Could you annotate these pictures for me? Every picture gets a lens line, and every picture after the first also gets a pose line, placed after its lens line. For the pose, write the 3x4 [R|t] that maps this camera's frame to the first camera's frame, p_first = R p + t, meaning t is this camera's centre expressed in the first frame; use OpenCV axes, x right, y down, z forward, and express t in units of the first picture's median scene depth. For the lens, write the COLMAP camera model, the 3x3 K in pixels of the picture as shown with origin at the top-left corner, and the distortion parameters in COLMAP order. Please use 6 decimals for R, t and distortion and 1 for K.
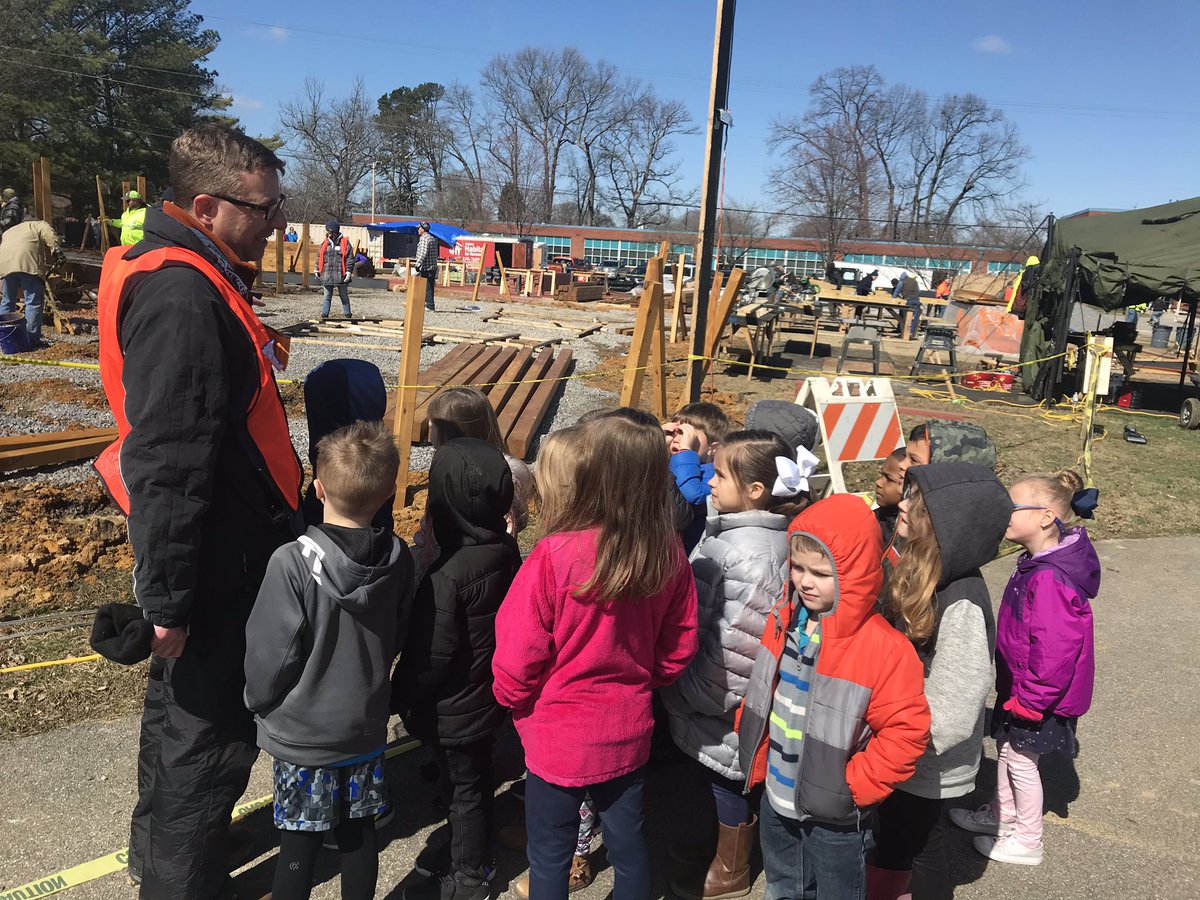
lens RADIAL K [[923.3, 0, 600.0], [0, 923.3, 450.0], [0, 0, 1]] dist [0.006254, -0.001344]
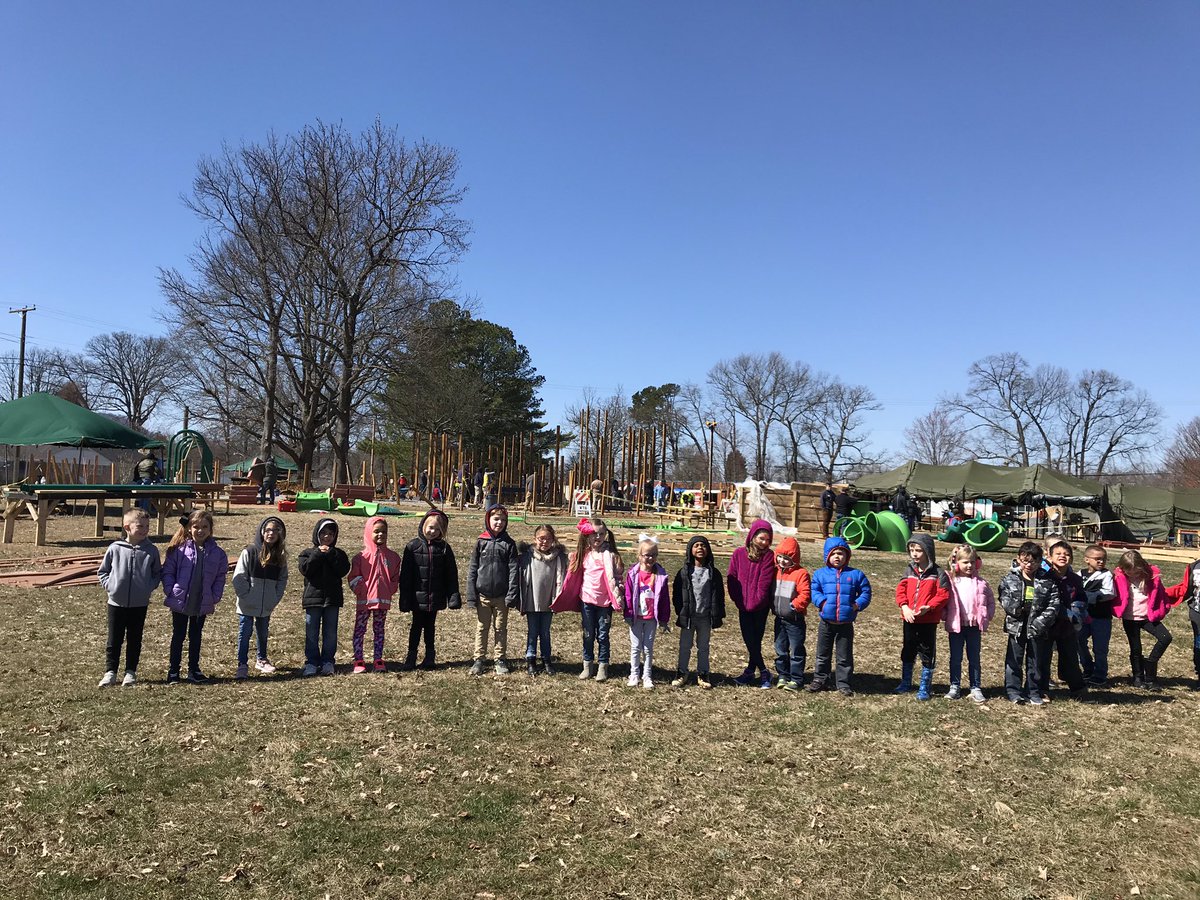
lens RADIAL K [[923.3, 0, 600.0], [0, 923.3, 450.0], [0, 0, 1]] dist [0.006254, -0.001344]
pose [[0.966915, -0.037692, -0.252300, 0.054077], [-0.033962, 0.961201, -0.273751, 0.069015], [0.252829, 0.273263, 0.928119, -0.252601]]
